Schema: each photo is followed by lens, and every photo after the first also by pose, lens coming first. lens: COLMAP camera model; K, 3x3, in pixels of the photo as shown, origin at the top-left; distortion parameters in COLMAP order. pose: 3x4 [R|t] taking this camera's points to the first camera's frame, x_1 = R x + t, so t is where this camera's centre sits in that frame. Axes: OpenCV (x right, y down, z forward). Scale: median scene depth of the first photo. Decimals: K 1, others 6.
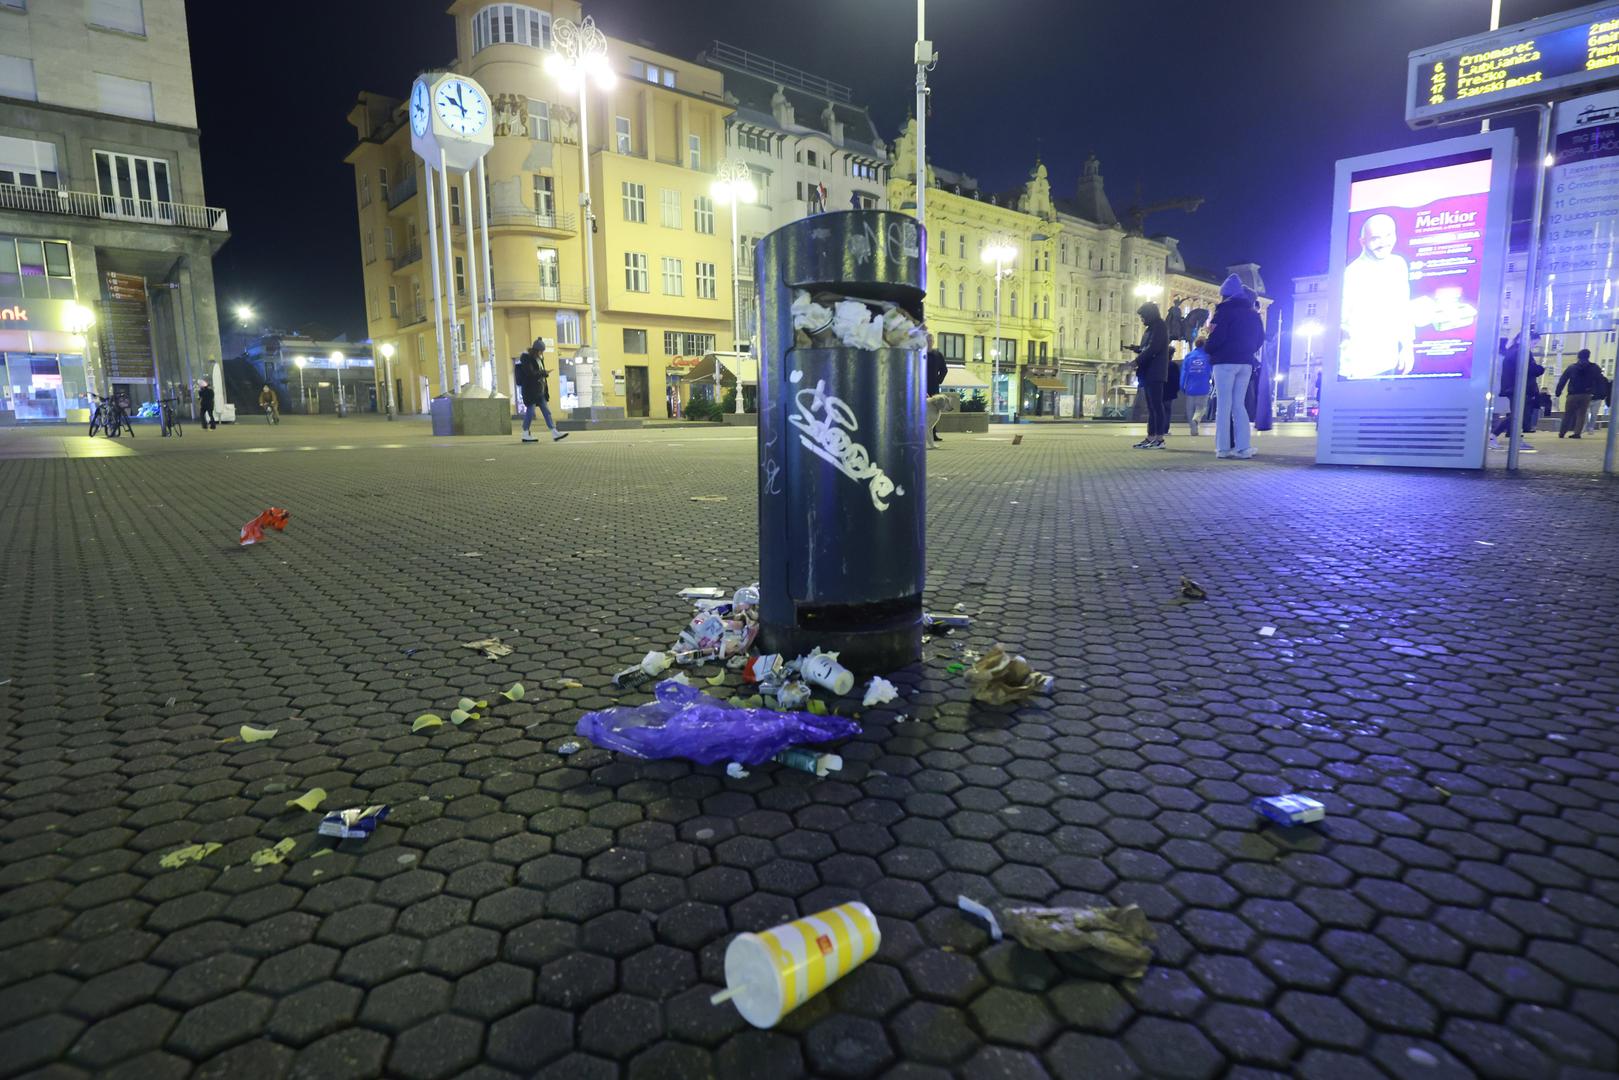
lens RADIAL K [[925.4, 0, 809.5], [0, 925.4, 540.0], [0, 0, 1]] dist [-0.000964, 0.000585]
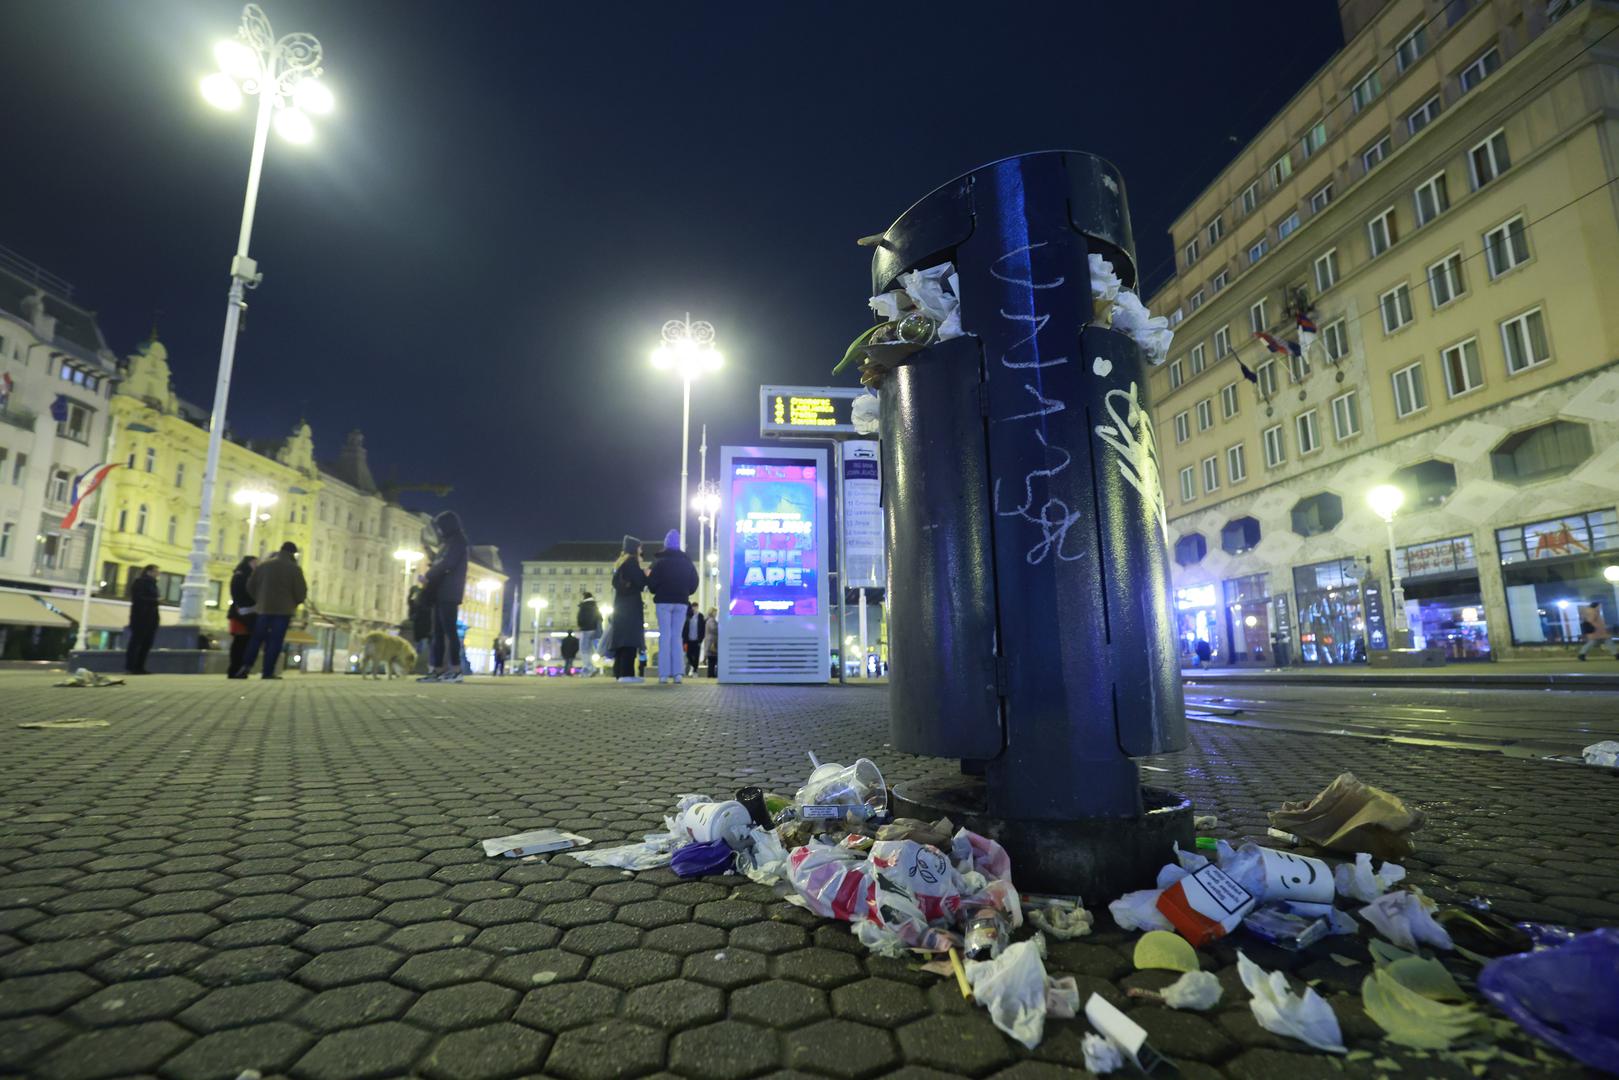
lens RADIAL K [[767.5, 0, 809.5], [0, 767.5, 540.0], [0, 0, 1]] dist [-0.042058, 0.010018]
pose [[0.583546, 0.148416, 0.798402, -0.072225], [0.119459, 0.956774, -0.265168, 0.005845], [-0.803245, 0.250114, 0.540592, 0.129529]]
